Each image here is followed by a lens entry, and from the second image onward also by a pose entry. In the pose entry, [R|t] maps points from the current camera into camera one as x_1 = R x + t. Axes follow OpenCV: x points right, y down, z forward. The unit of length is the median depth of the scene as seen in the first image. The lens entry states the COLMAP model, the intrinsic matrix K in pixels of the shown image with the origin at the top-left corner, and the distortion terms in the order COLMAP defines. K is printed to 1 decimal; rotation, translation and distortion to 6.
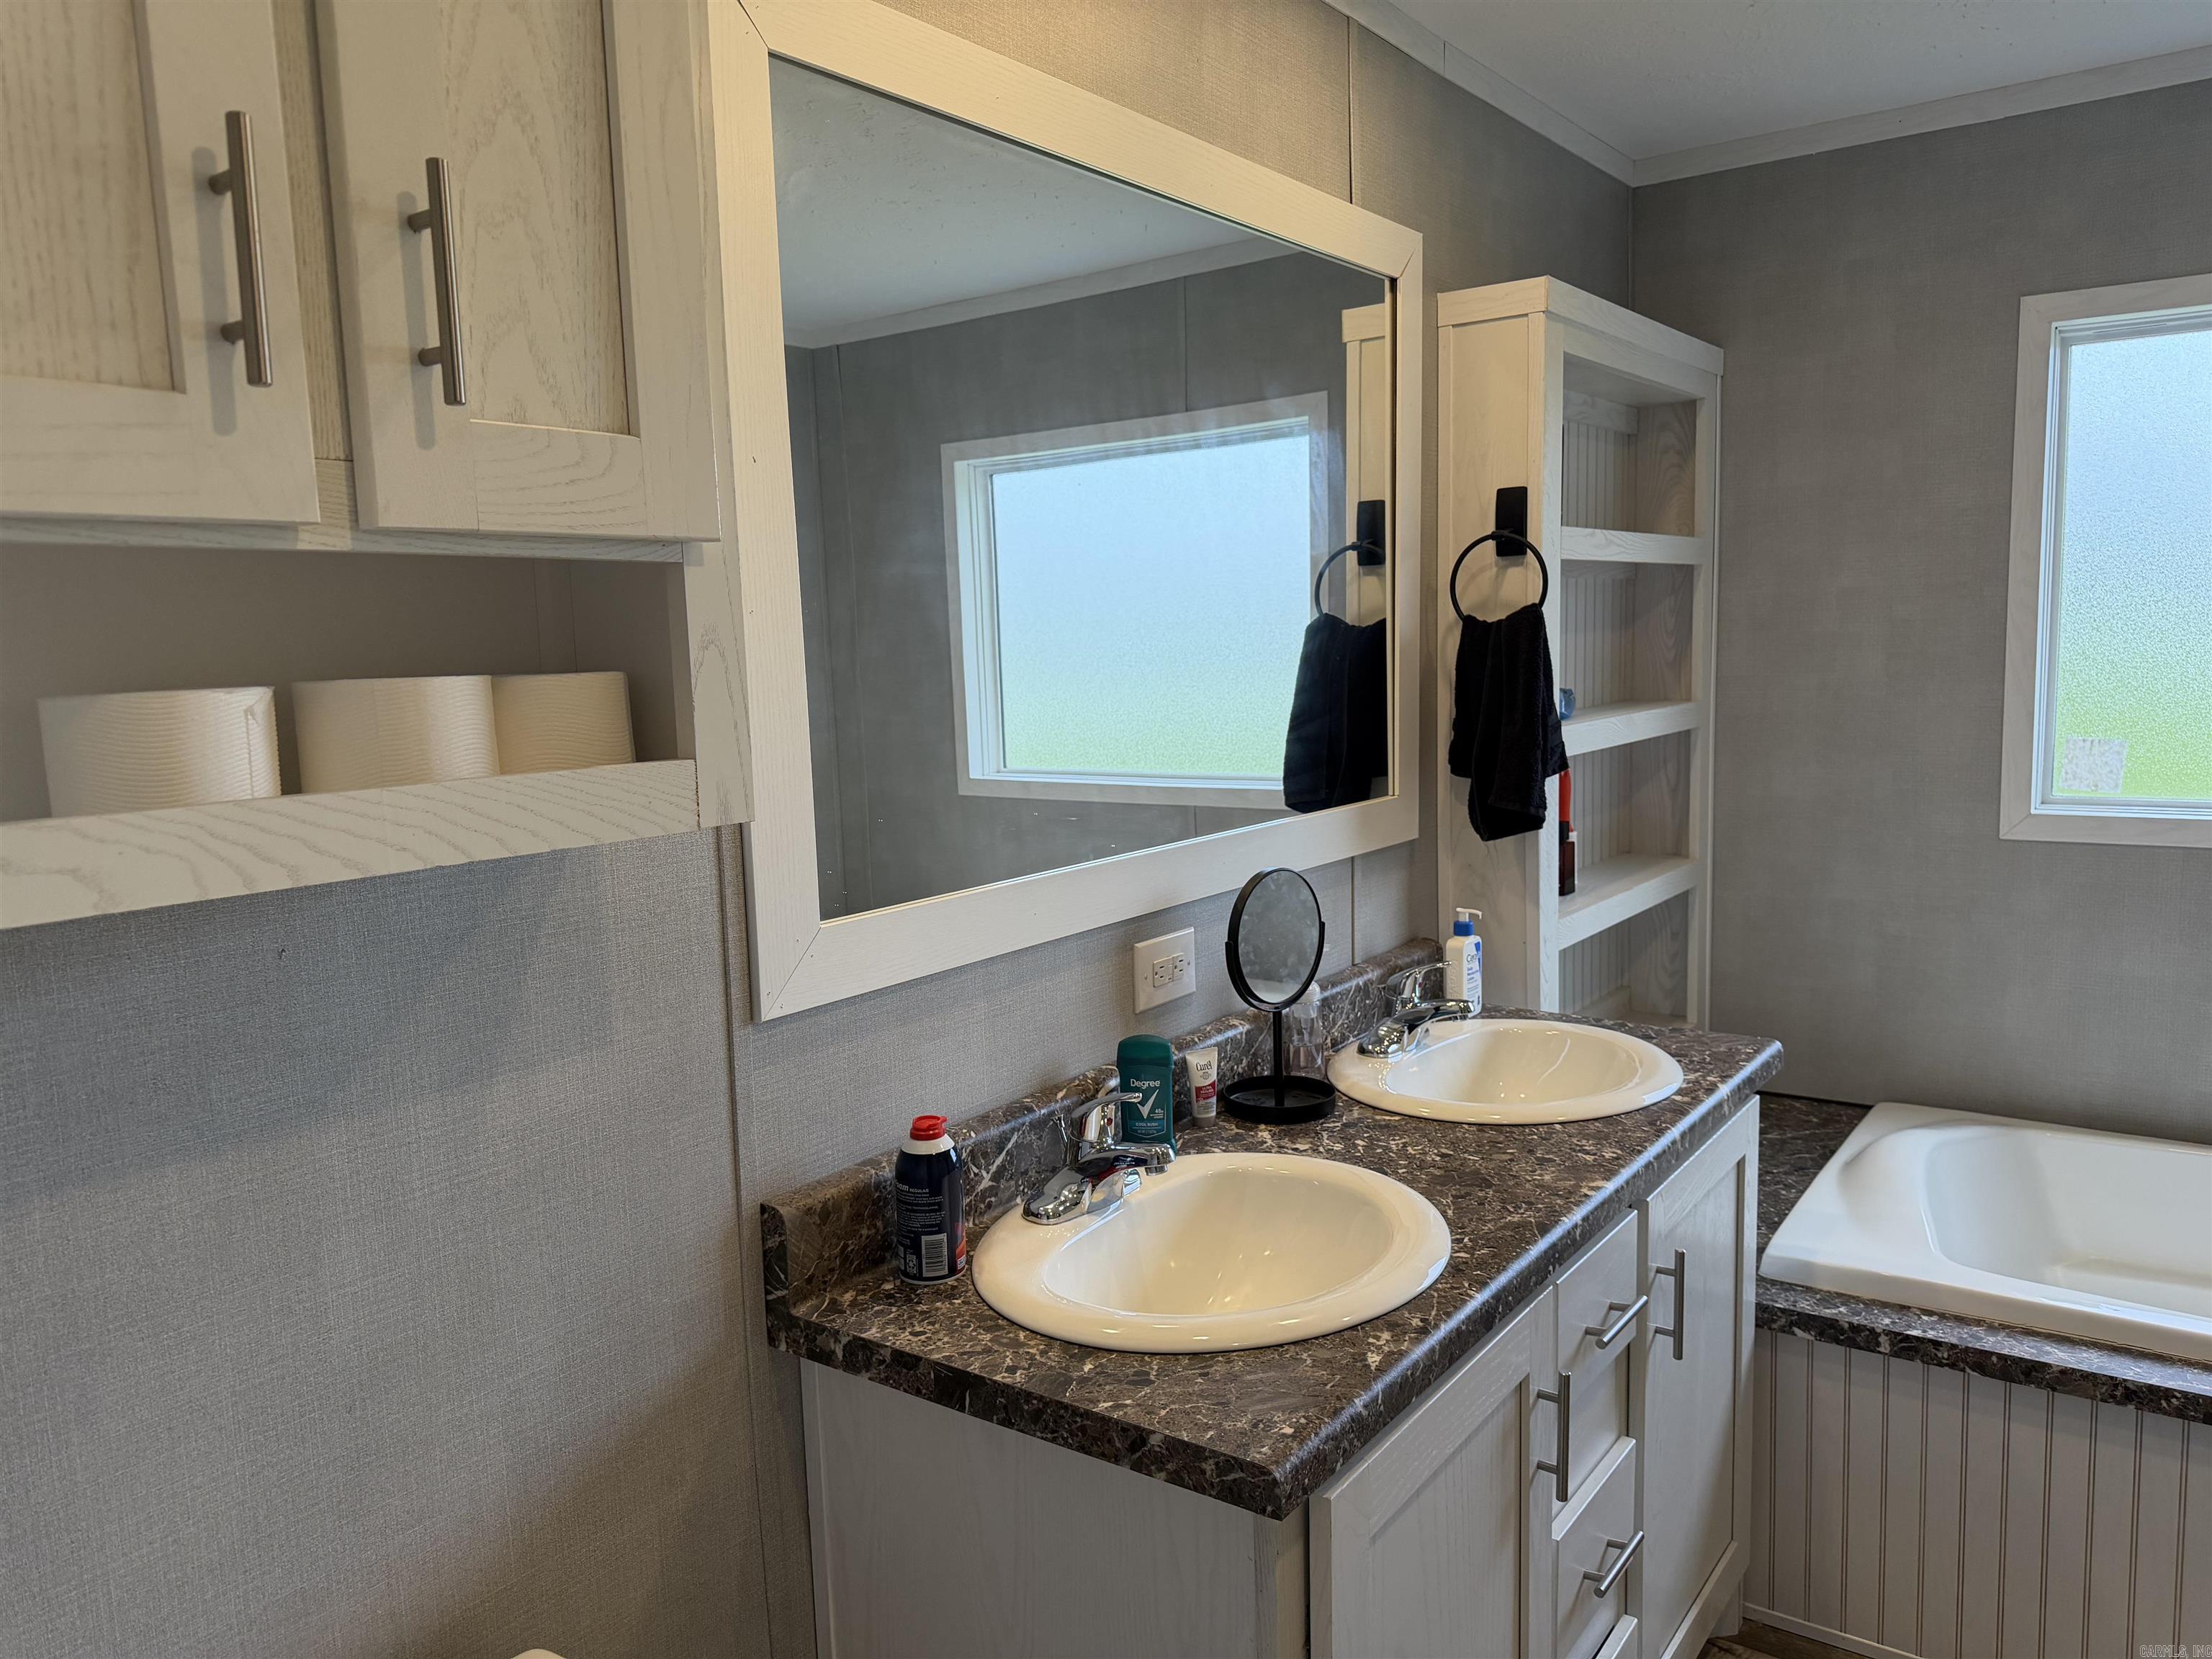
lens RADIAL K [[1620.4, 0, 1084.6], [0, 1620.4, 822.9], [0, 0, 1]] dist [0.001963, -0.006714]
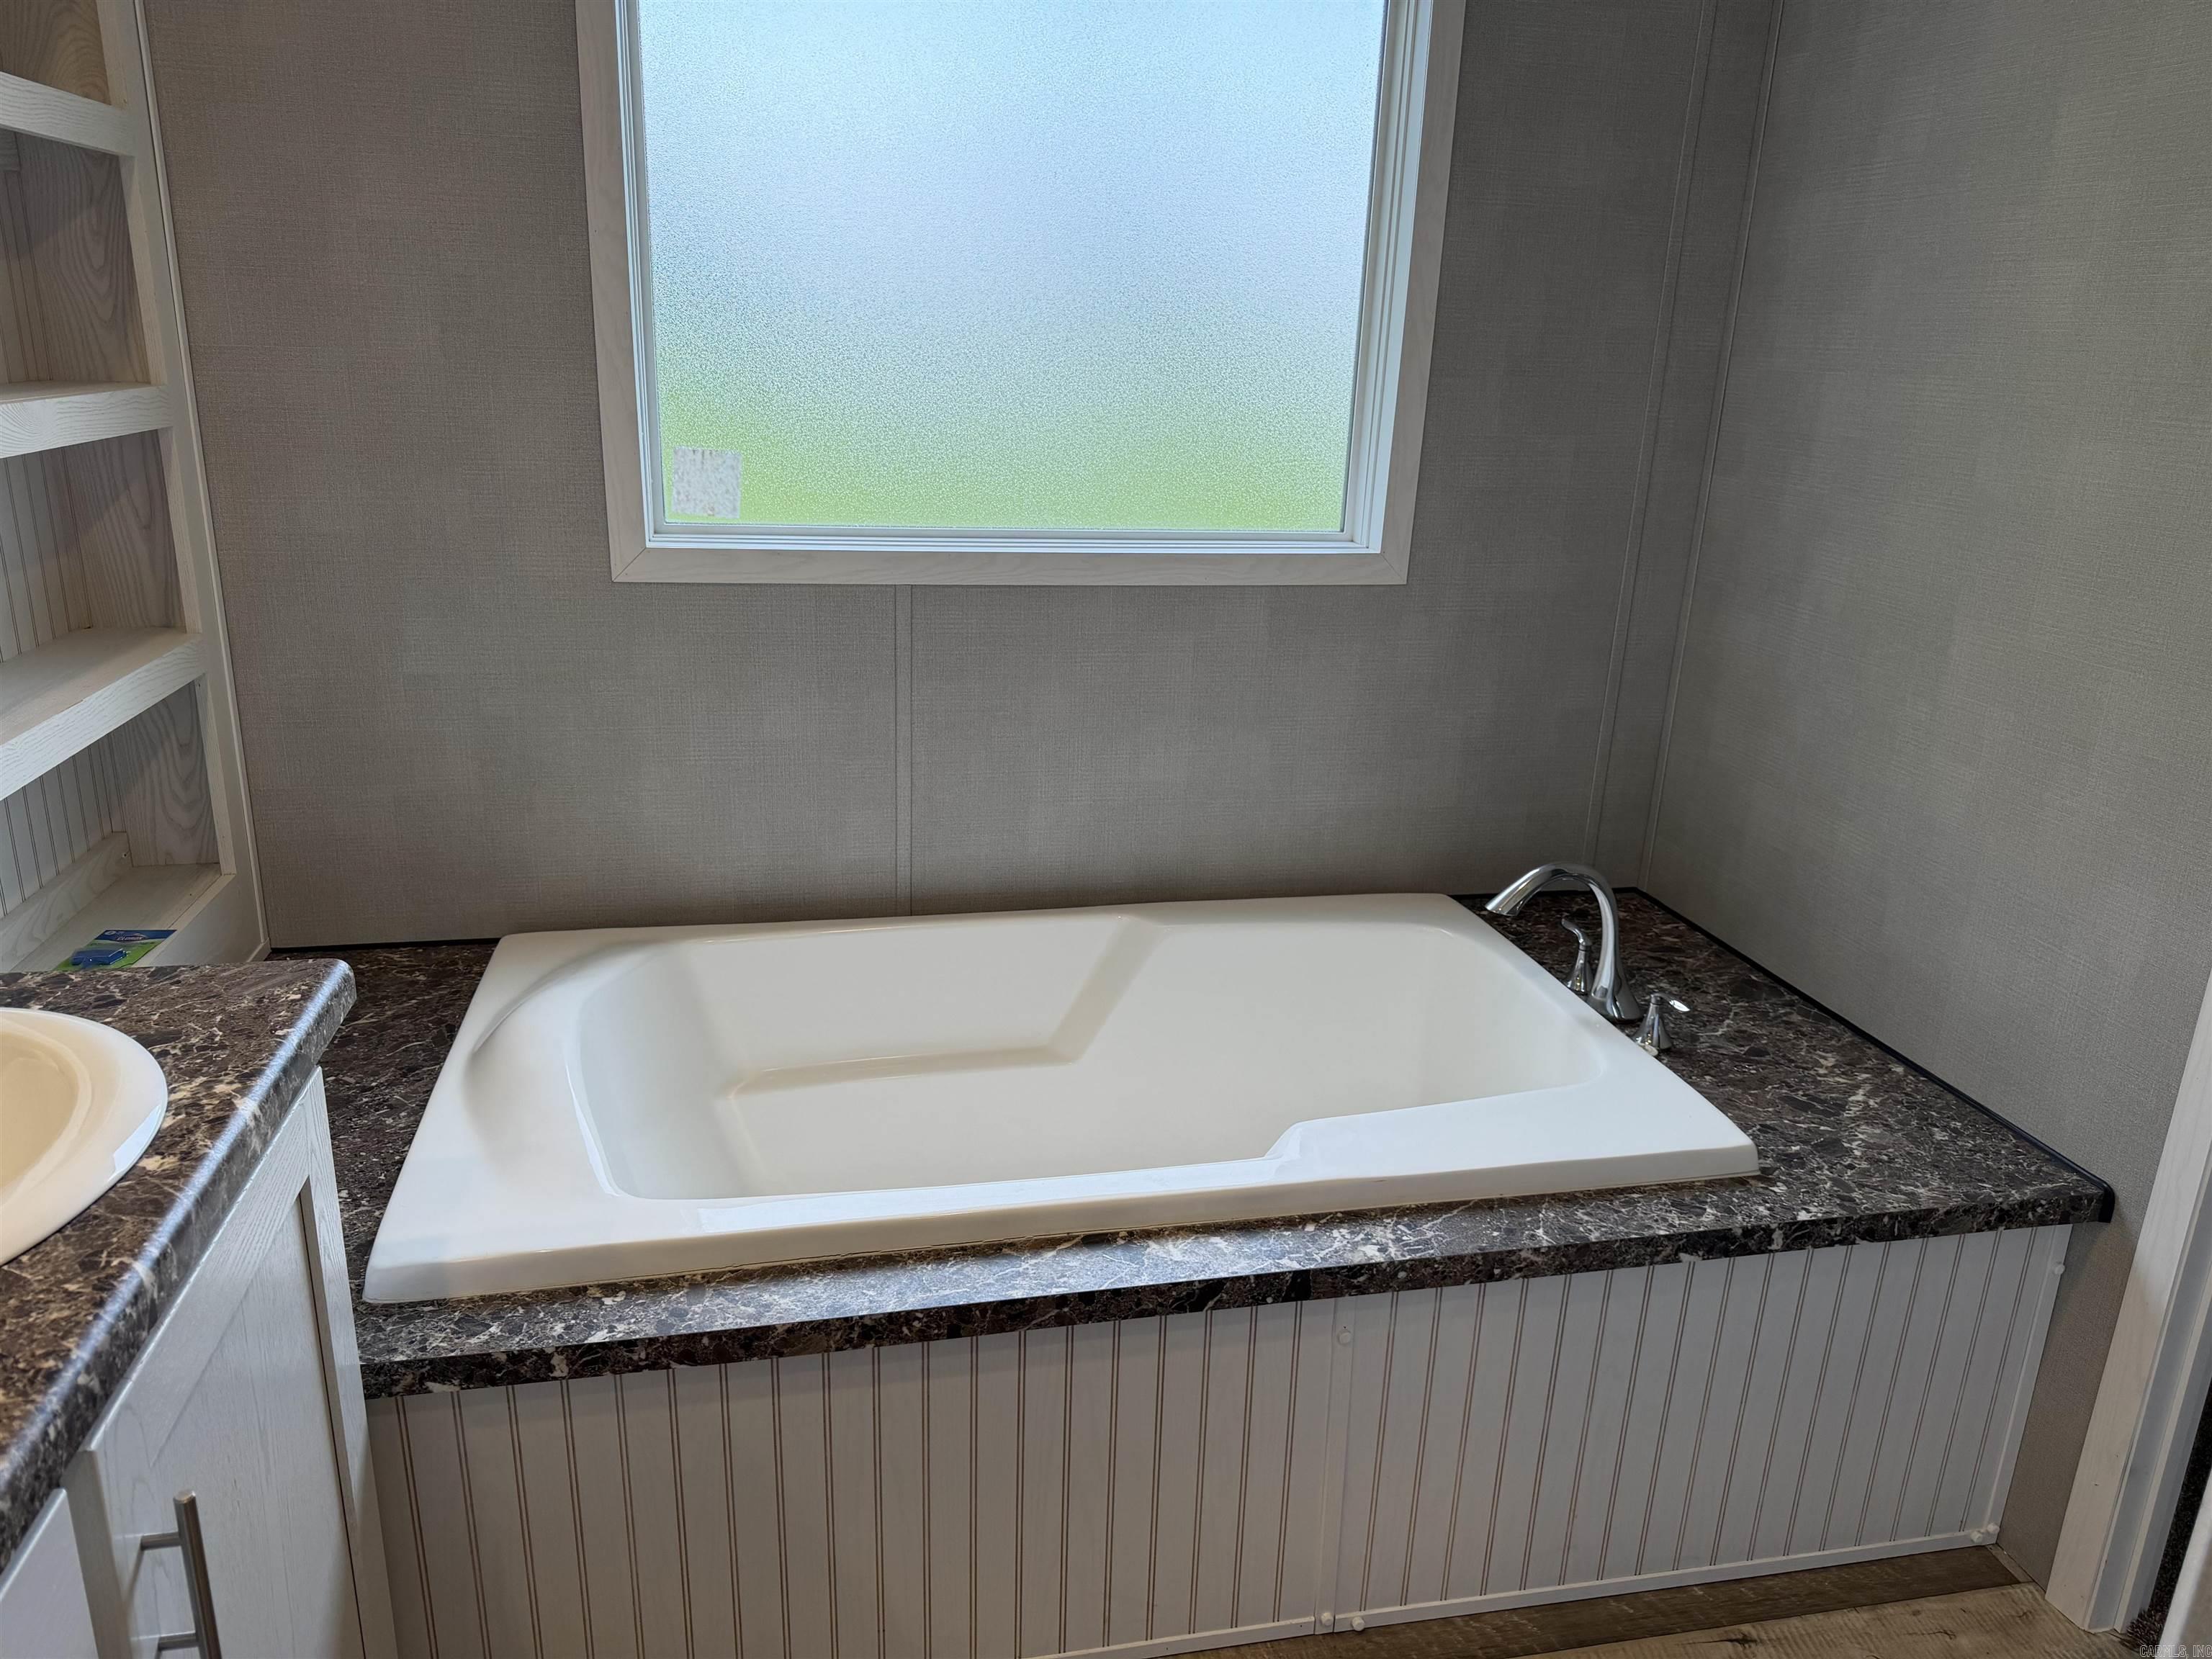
lens RADIAL K [[1620.4, 0, 1084.6], [0, 1620.4, 822.9], [0, 0, 1]] dist [0.001963, -0.006714]
pose [[0.681071, -0.173973, 0.711249, 0.205304], [0.042866, 0.979171, 0.198460, -0.024783], [-0.730961, -0.104677, 0.674343, 0.415716]]
